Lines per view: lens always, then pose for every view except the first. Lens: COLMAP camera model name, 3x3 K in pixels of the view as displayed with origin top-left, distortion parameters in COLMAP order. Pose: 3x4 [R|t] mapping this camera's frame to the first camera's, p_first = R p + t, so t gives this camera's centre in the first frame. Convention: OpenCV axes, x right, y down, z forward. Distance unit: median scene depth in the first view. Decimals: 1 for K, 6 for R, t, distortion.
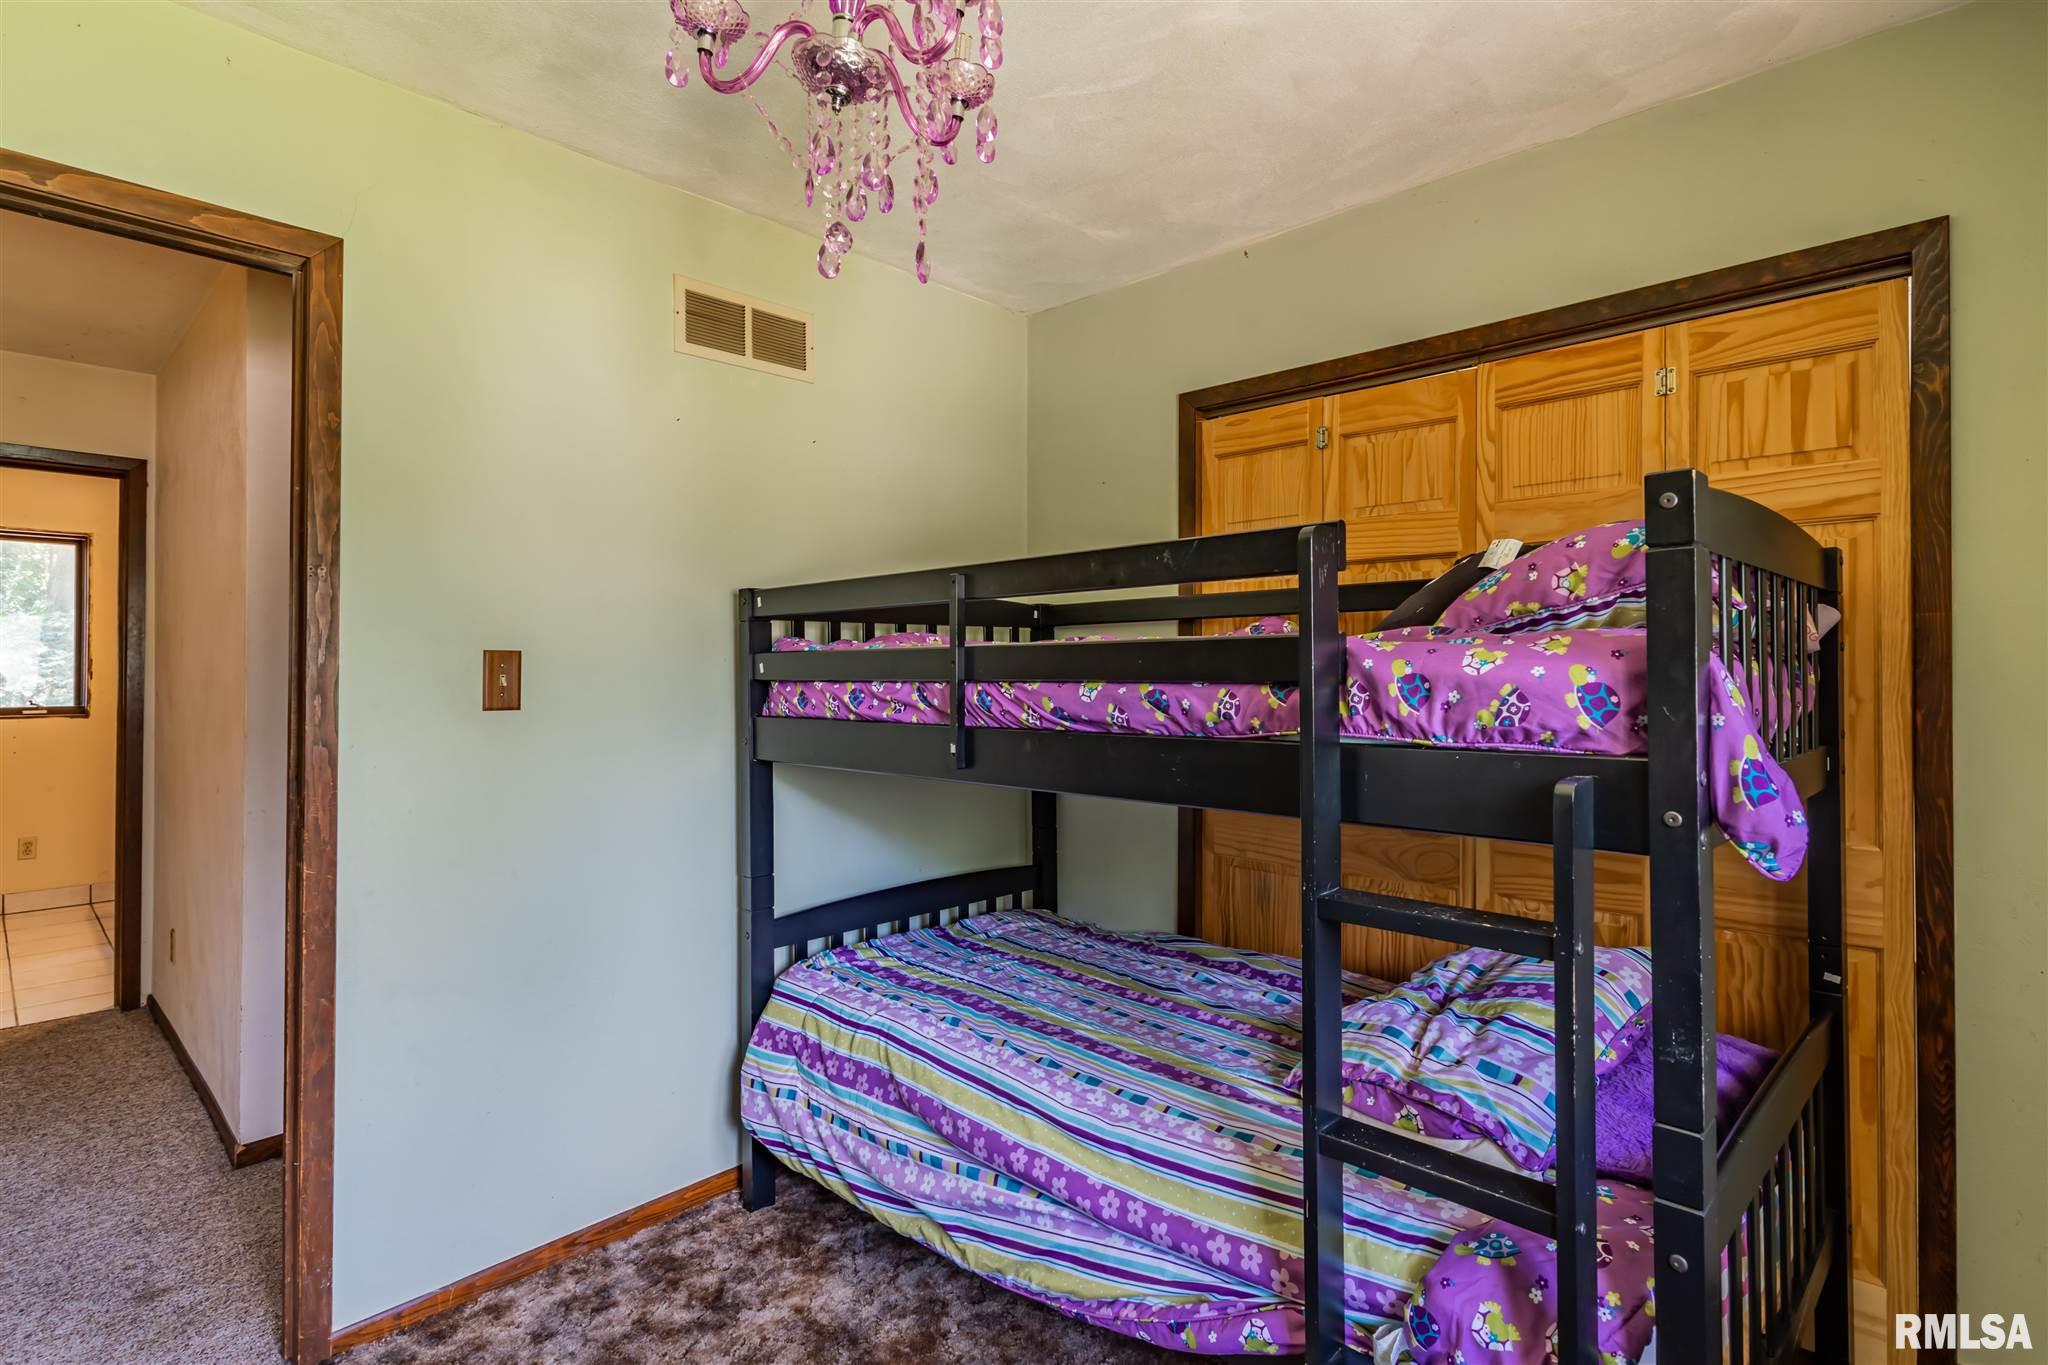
lens RADIAL K [[985.0, 0, 1036.9], [0, 985.0, 665.7], [0, 0, 1]] dist [-0.001454, -0.000371]
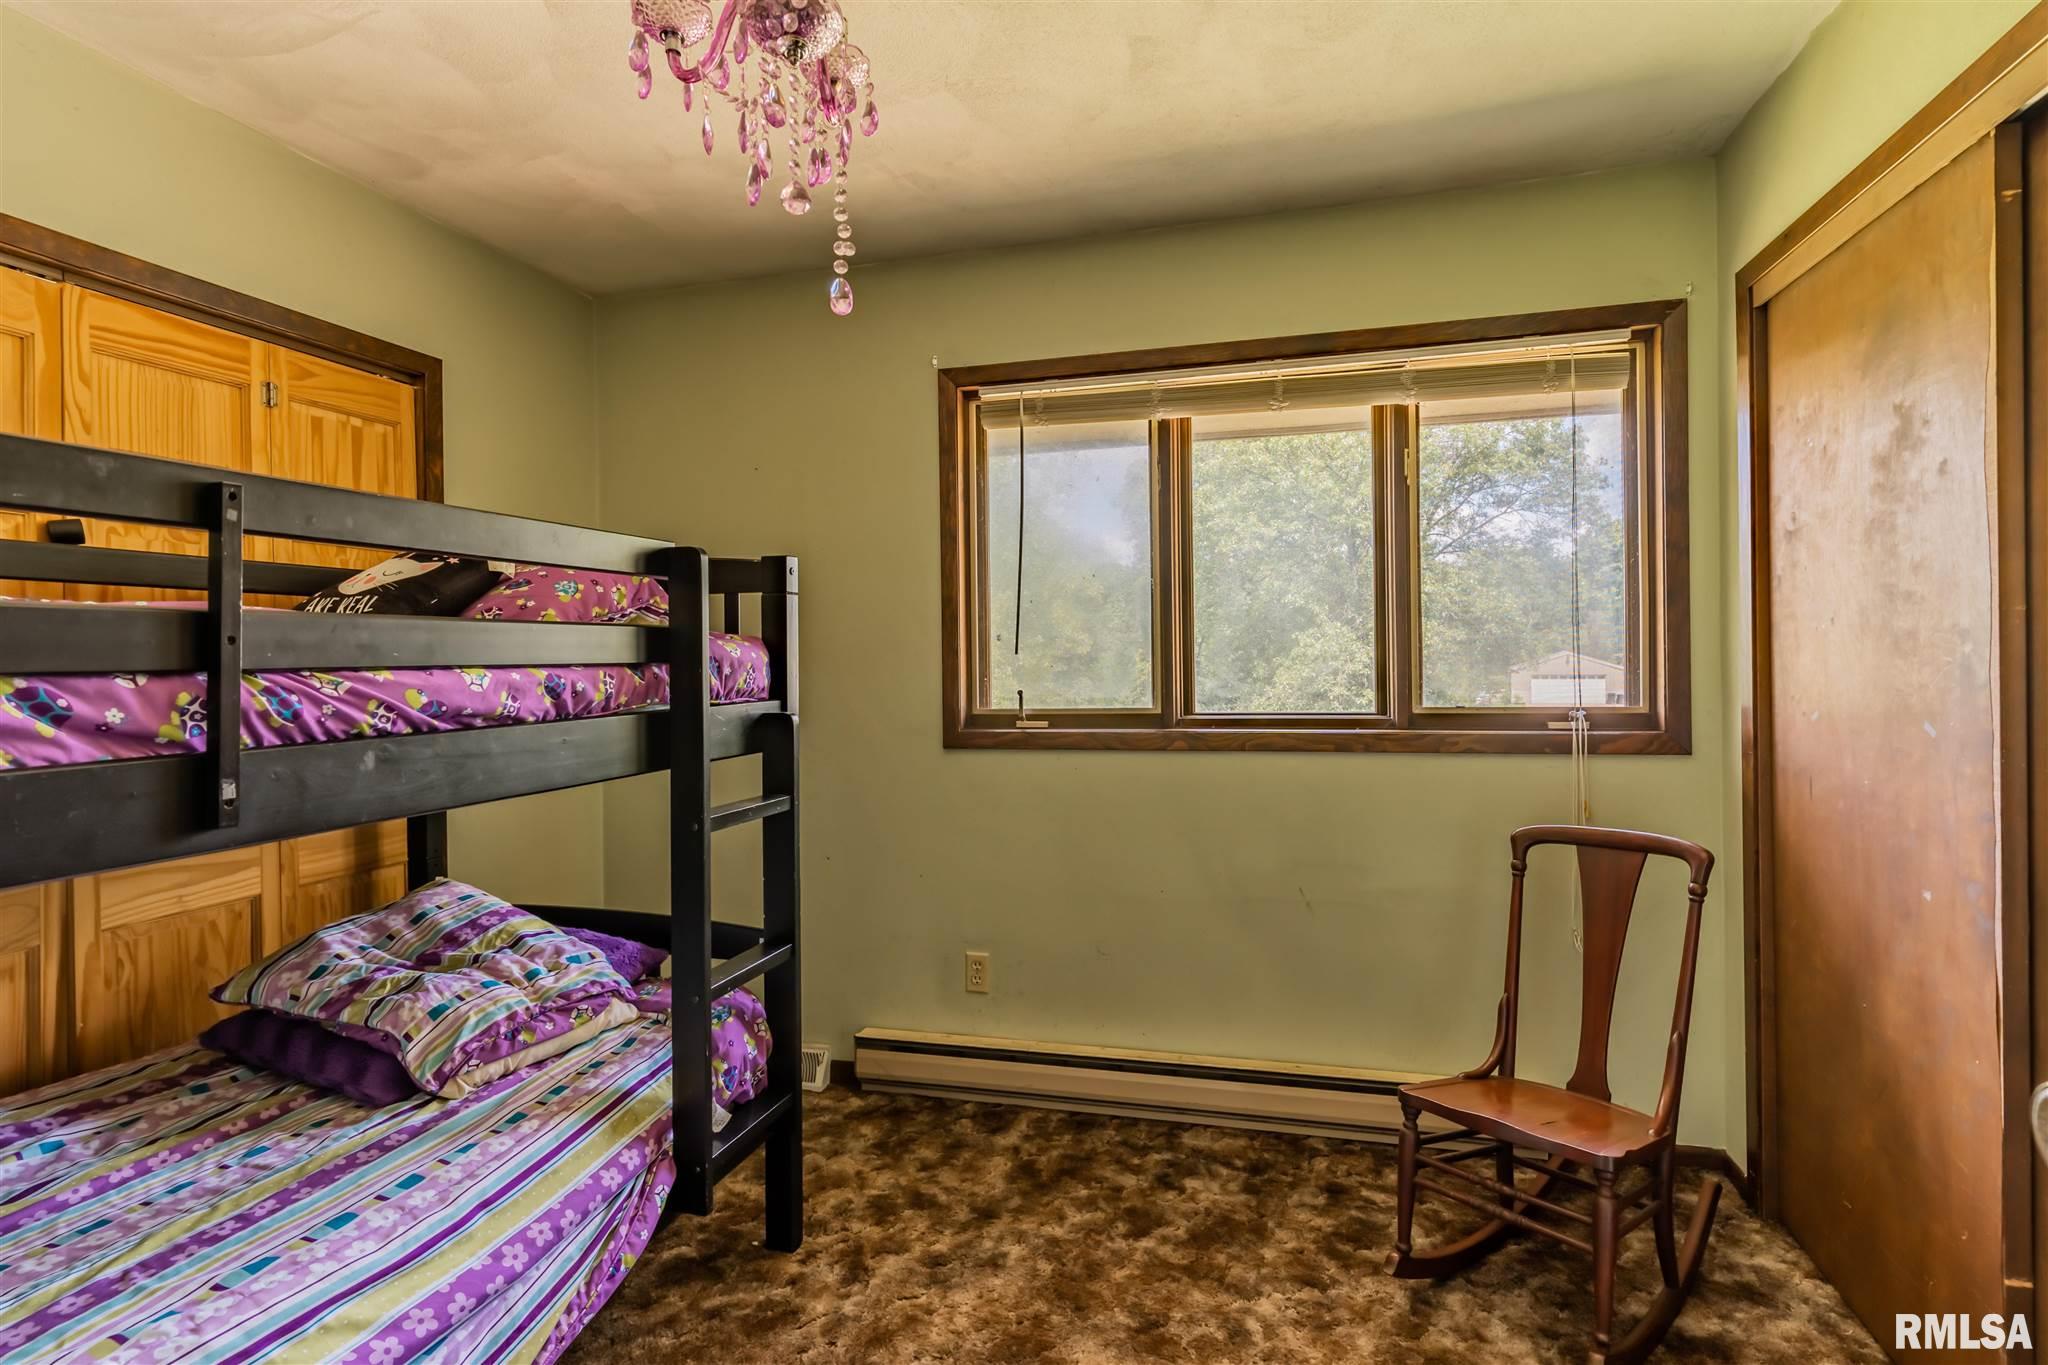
lens RADIAL K [[985.0, 0, 1036.9], [0, 985.0, 665.7], [0, 0, 1]] dist [-0.001454, -0.000371]
pose [[-0.458441, 0.001885, 0.888723, -0.828047], [0.009840, 0.999947, 0.002955, 0.015898], [-0.888670, 0.010099, -0.458435, 0.876815]]
